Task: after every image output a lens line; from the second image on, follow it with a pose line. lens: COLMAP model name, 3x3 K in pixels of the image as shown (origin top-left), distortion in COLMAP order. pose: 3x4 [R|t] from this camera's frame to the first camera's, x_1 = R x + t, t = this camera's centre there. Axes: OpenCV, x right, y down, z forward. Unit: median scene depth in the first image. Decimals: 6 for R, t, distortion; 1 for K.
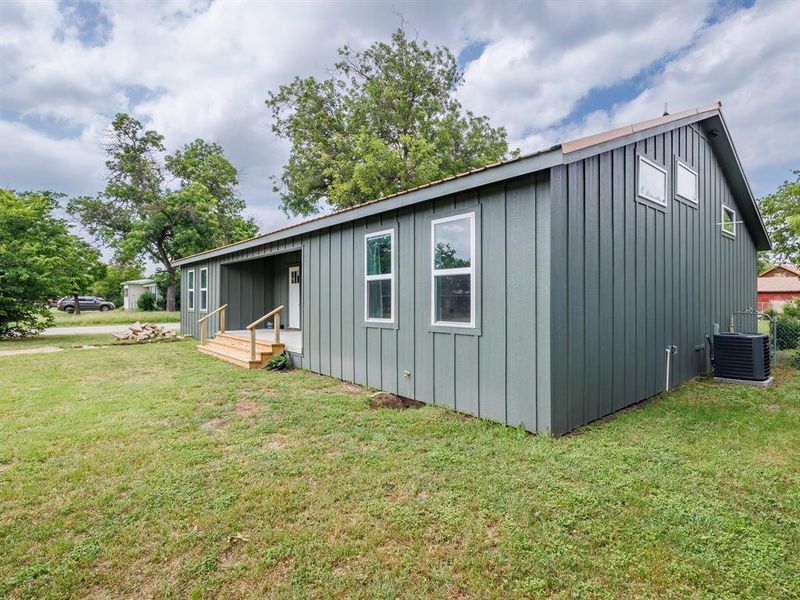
lens RADIAL K [[413.2, 0, 402.2], [0, 413.2, 298.2], [0, 0, 1]] dist [0.021490, -0.003590]
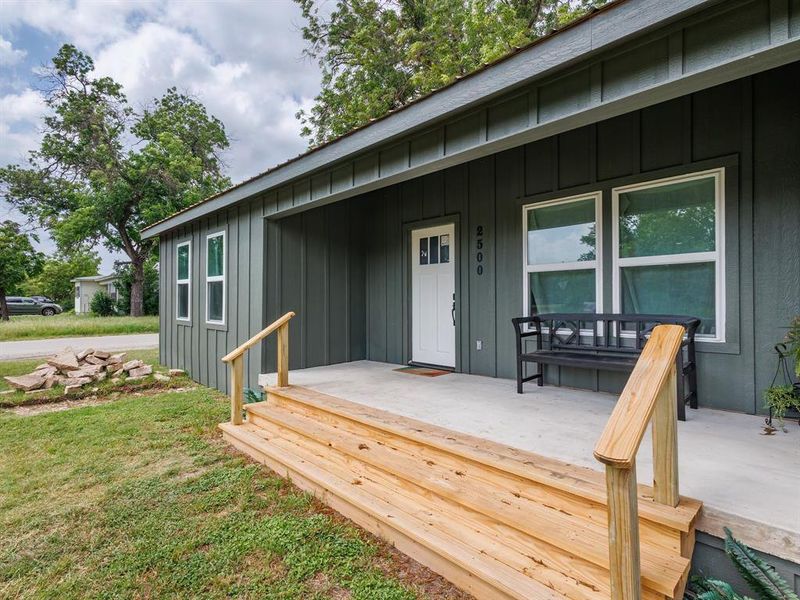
lens RADIAL K [[413.2, 0, 406.8], [0, 413.2, 298.0], [0, 0, 1]] dist [0.021490, -0.003590]
pose [[0.997469, -0.002634, 0.071048, -0.130242], [0.002741, 0.999995, -0.001413, 0.000788], [-0.071044, 0.001604, 0.997472, 0.227532]]
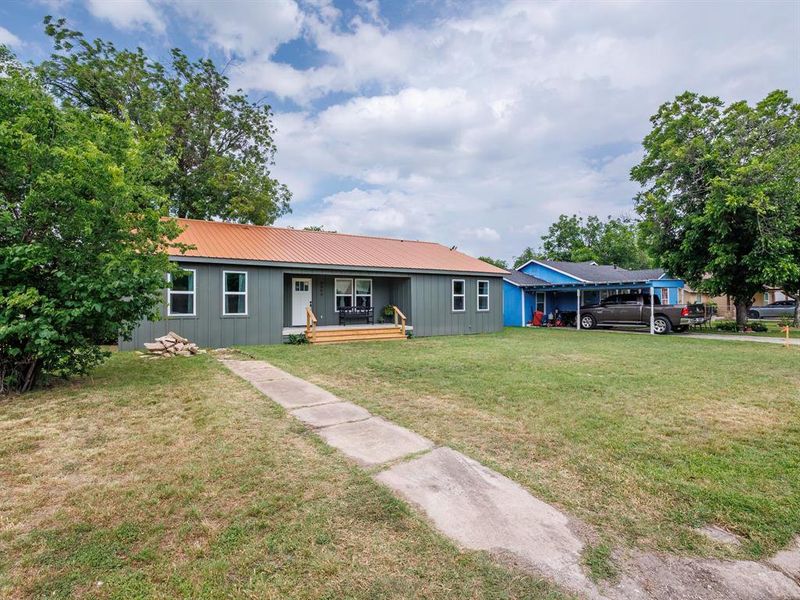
lens RADIAL K [[413.2, 0, 399.0], [0, 413.2, 298.2], [0, 0, 1]] dist [0.021490, -0.003590]
pose [[0.114074, 0.010659, 0.993415, -0.616250], [-0.003347, 0.999941, -0.010345, -0.000245], [-0.993467, -0.002145, 0.114103, 0.224594]]
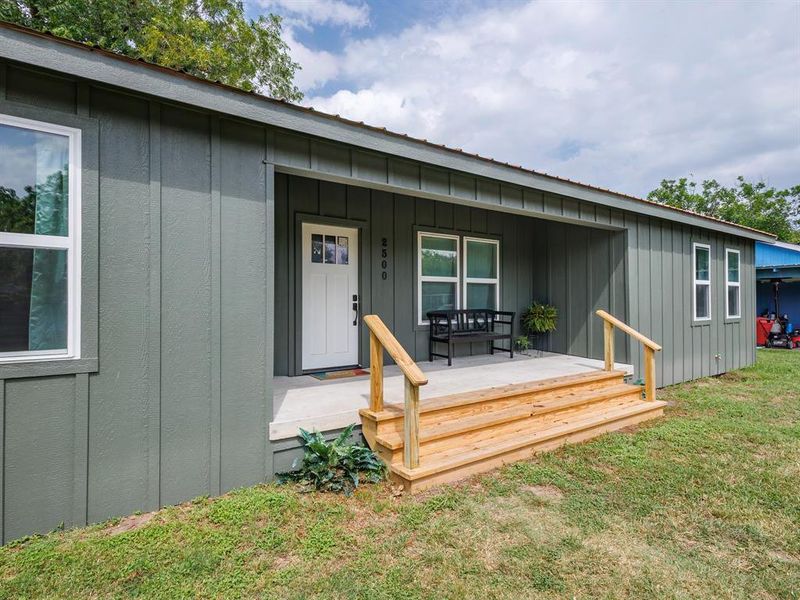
lens RADIAL K [[413.2, 0, 396.2], [0, 413.2, 298.7], [0, 0, 1]] dist [0.021490, -0.003590]
pose [[0.107623, 0.010219, 0.994139, -0.277807], [-0.002526, 0.999947, -0.010006, 0.002192], [-0.994189, -0.001435, 0.107643, 0.361332]]
